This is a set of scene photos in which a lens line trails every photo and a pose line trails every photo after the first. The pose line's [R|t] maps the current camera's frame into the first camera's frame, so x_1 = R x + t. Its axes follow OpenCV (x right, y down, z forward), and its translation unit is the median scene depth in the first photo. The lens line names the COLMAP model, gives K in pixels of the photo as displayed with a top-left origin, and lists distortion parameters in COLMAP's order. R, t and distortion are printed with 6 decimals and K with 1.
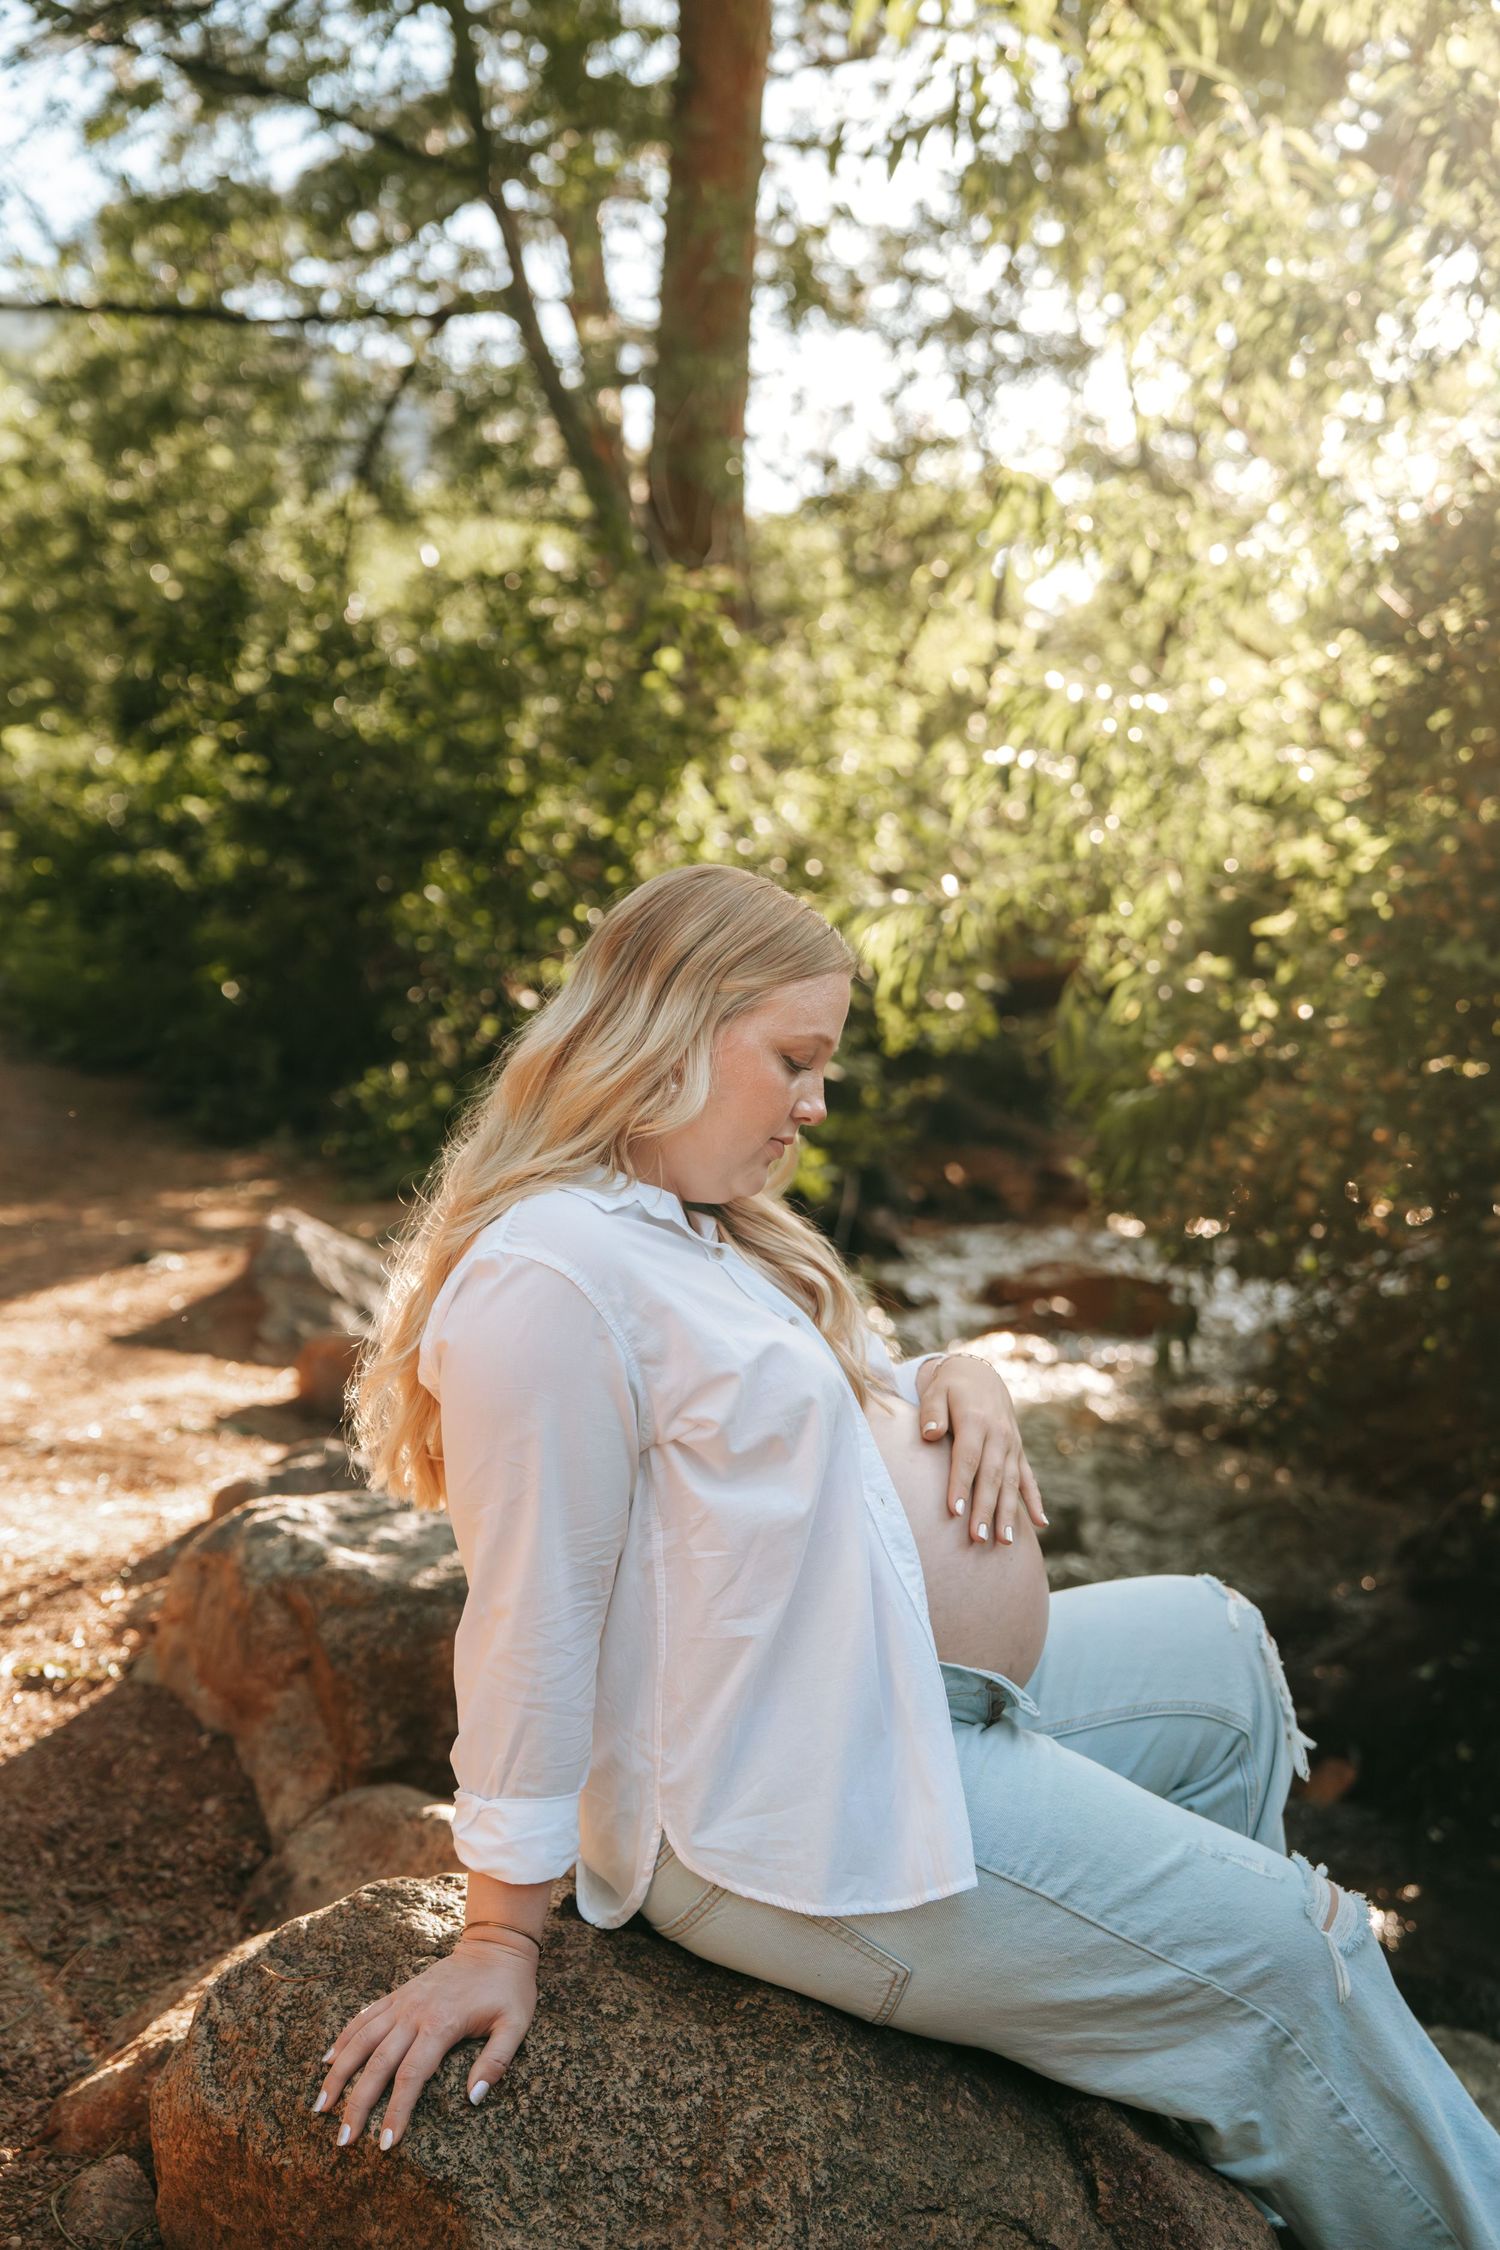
lens RADIAL K [[2675.0, 0, 753.7], [0, 2675.0, 1058.1], [0, 0, 1]] dist [0.000786, 0.273578]
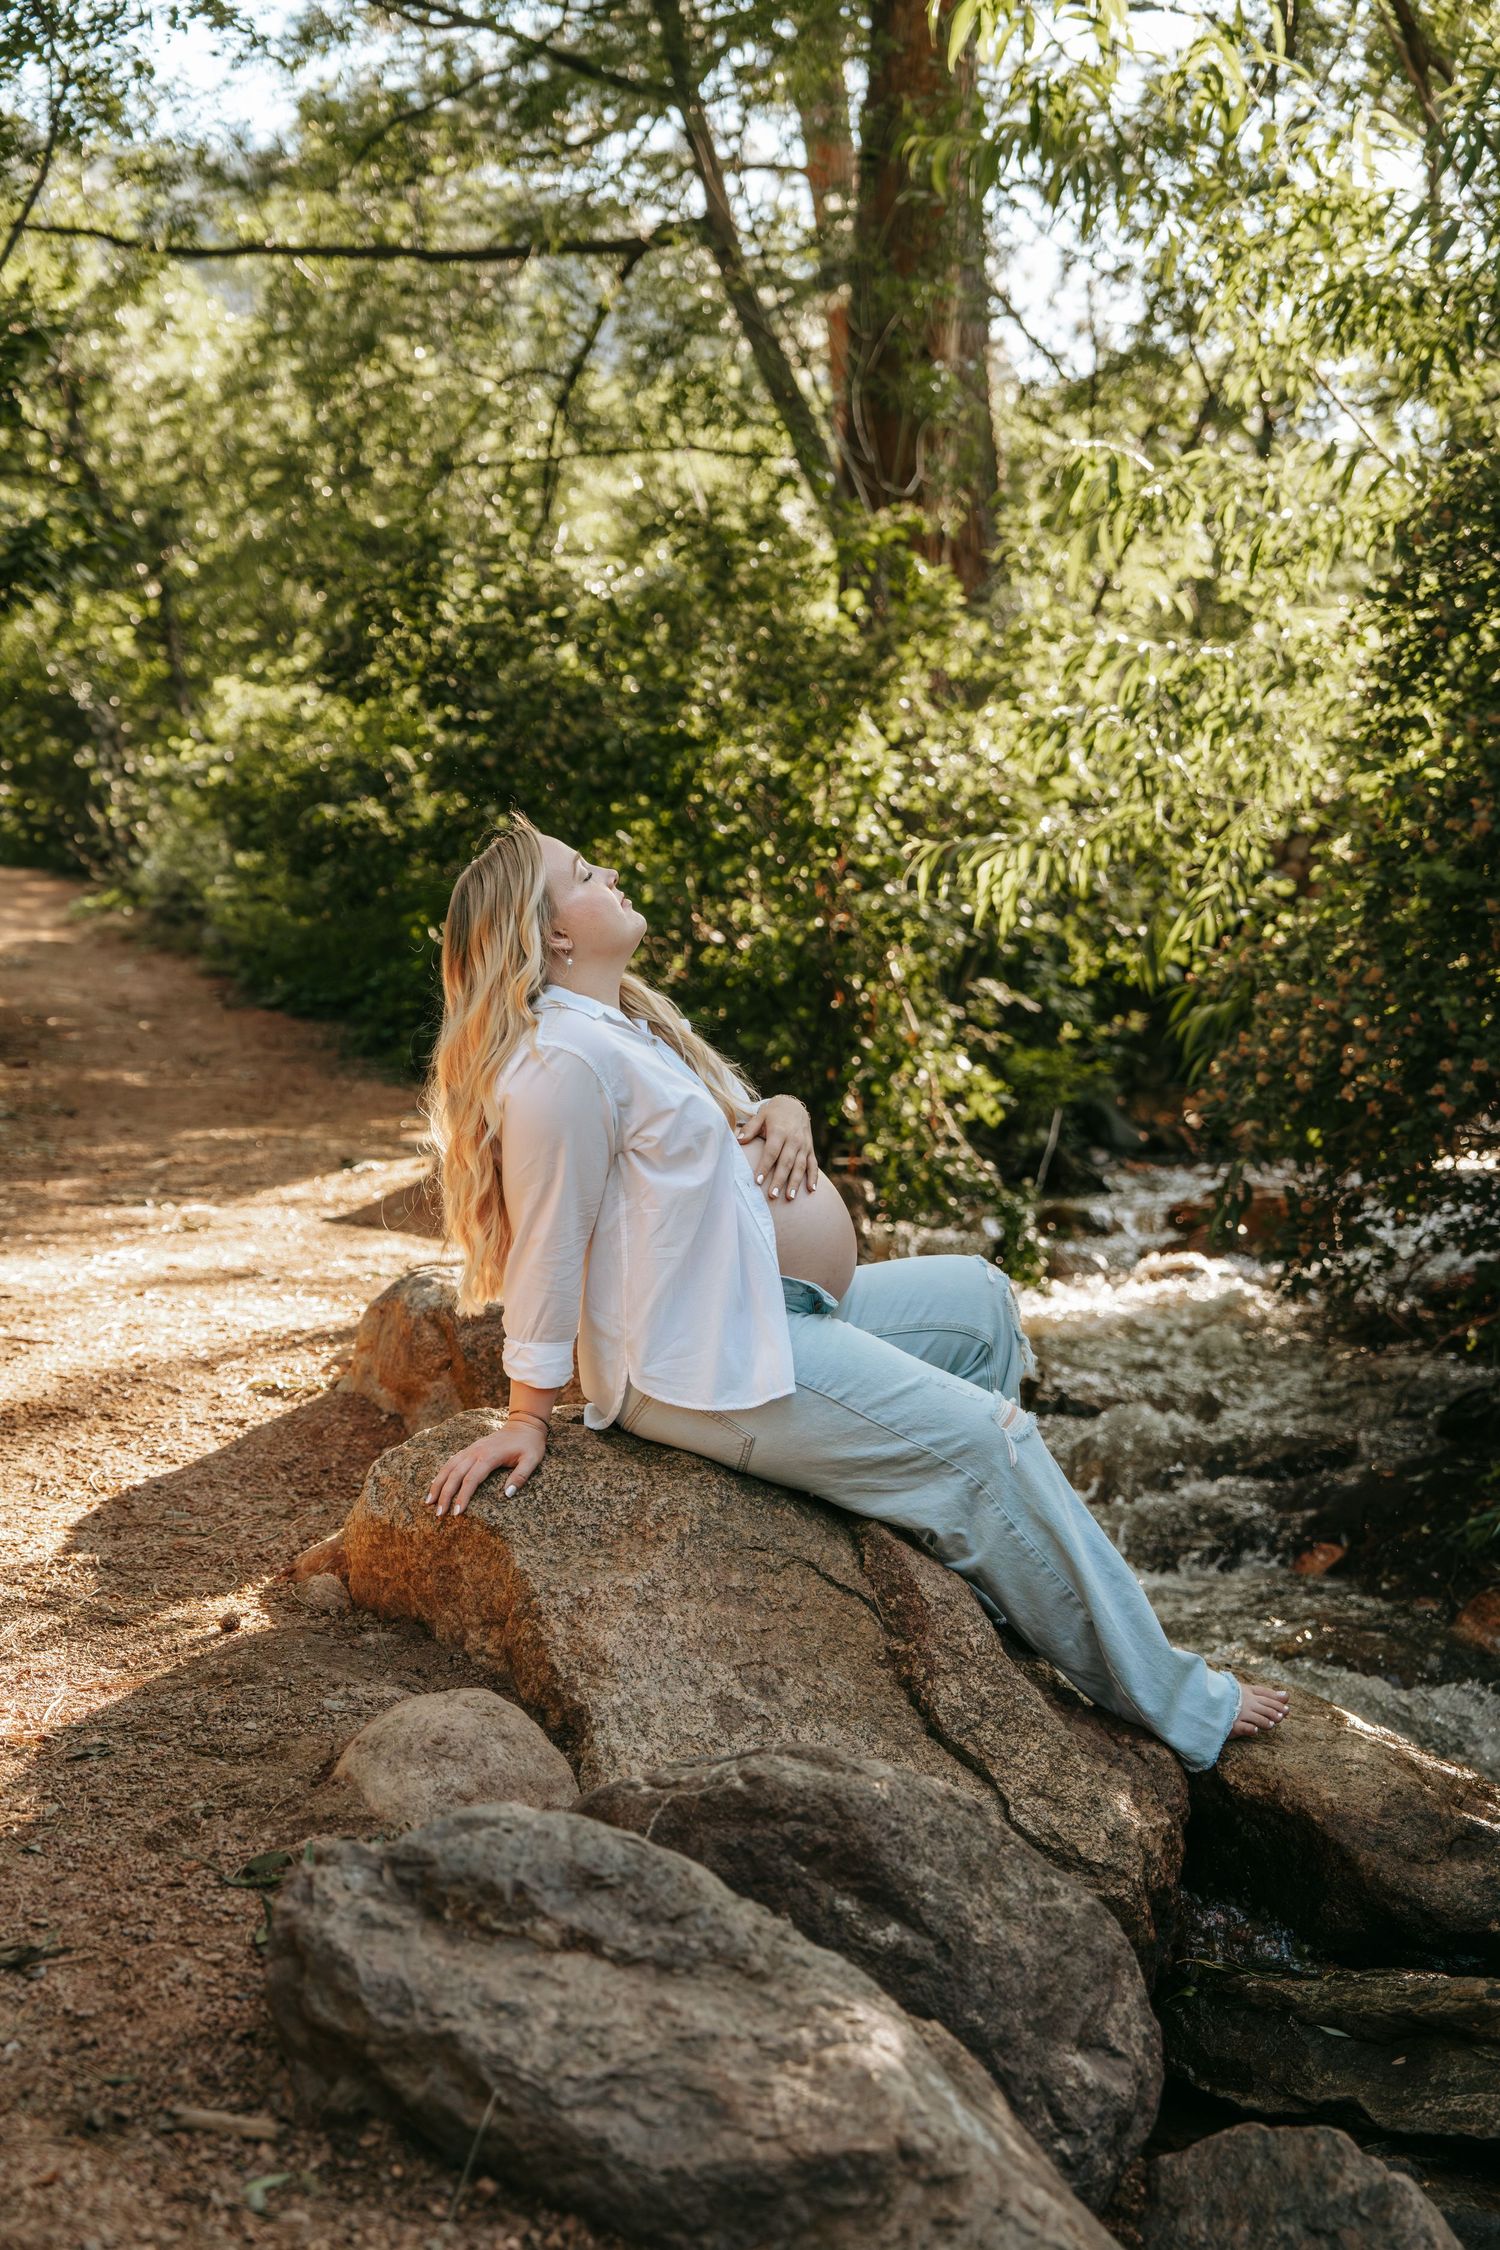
lens RADIAL K [[3244.8, 0, 750.0], [0, 3244.8, 1125.0], [0, 0, 1]] dist [0.043556, 0.032522]
pose [[0.994154, -0.011952, -0.107311, 0.089992], [0.015113, 0.999474, 0.028693, 0.021935], [0.106911, -0.030147, 0.993811, -0.356327]]
